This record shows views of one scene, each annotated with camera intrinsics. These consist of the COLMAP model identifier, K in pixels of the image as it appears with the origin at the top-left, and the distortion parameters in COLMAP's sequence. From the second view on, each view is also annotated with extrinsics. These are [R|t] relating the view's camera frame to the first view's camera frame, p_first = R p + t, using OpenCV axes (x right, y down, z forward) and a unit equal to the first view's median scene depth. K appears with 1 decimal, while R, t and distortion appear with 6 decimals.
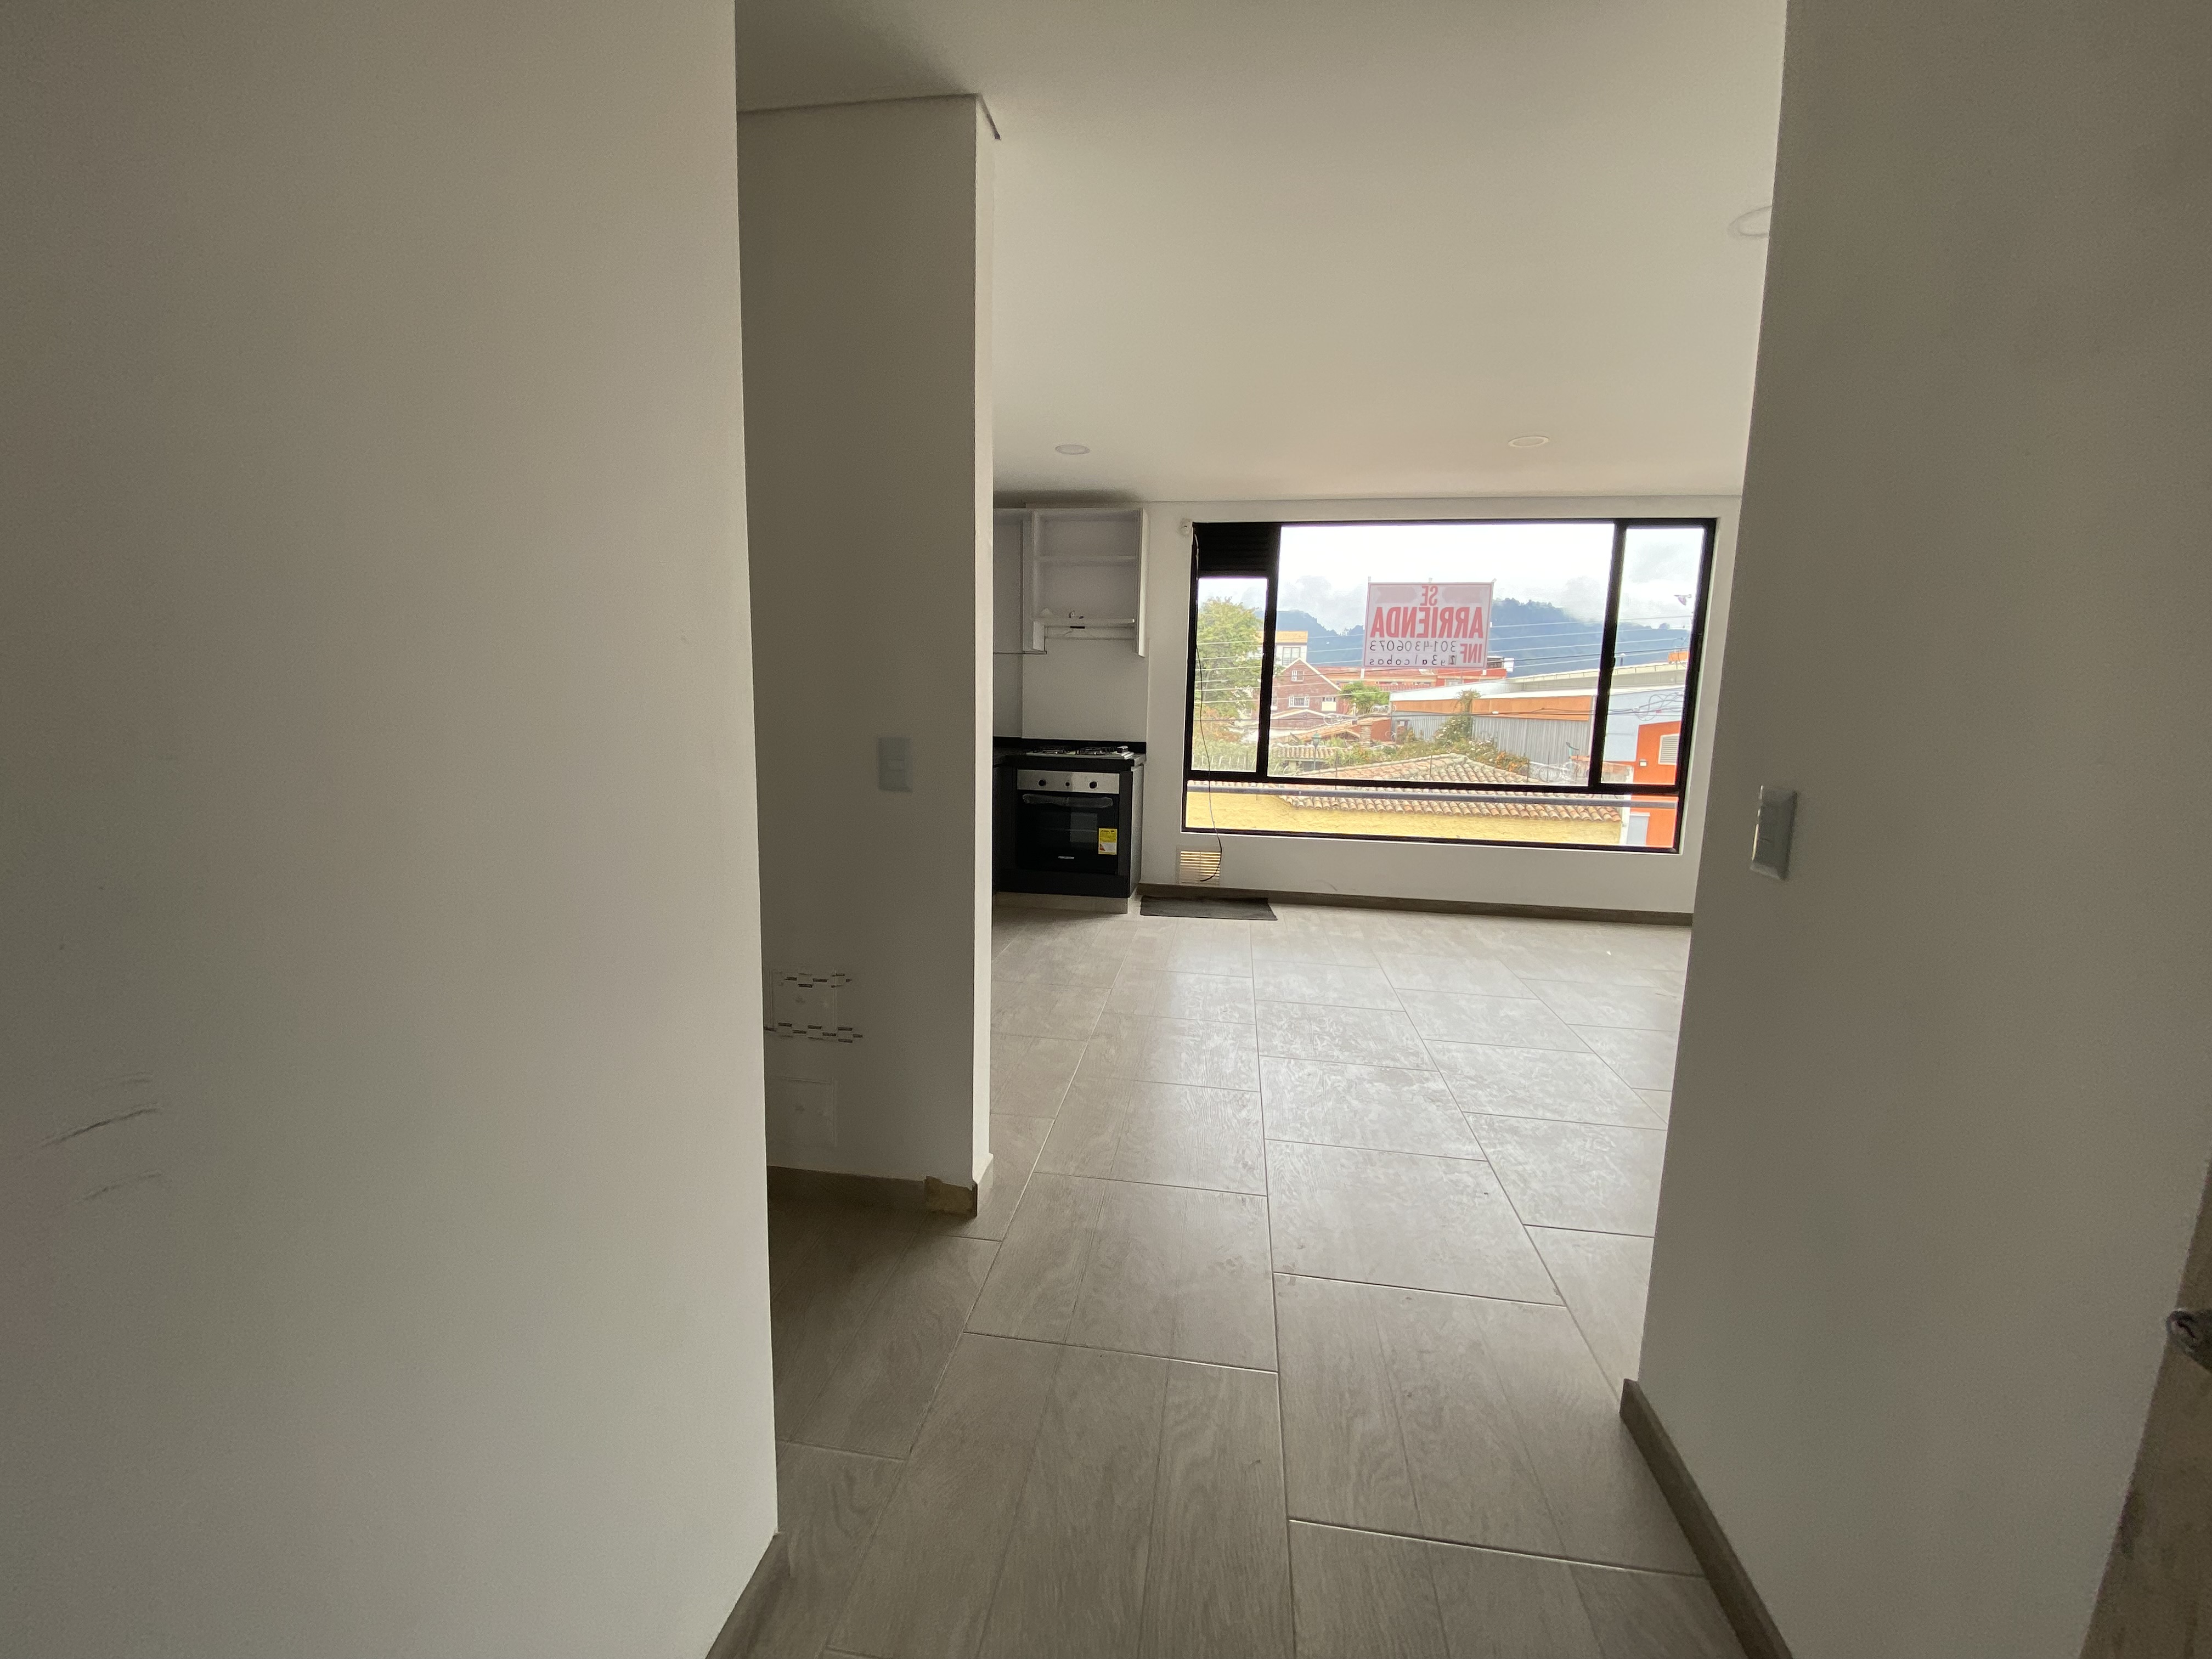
lens RADIAL K [[882.2, 0, 1098.3], [0, 882.2, 829.5], [0, 0, 1]] dist [0.083293, -0.019196]
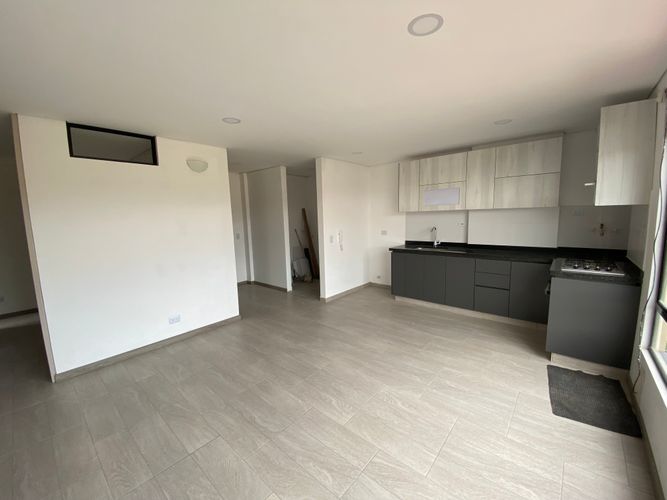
lens RADIAL K [[269.1, 0, 330.7], [0, 269.1, 249.0], [0, 0, 1]] dist [0.017972, -0.020372]
pose [[-0.544577, 0.092296, -0.833617, 0.638829], [-0.108726, 0.977771, 0.179284, -0.153309], [0.831634, 0.188270, -0.522437, 0.851532]]
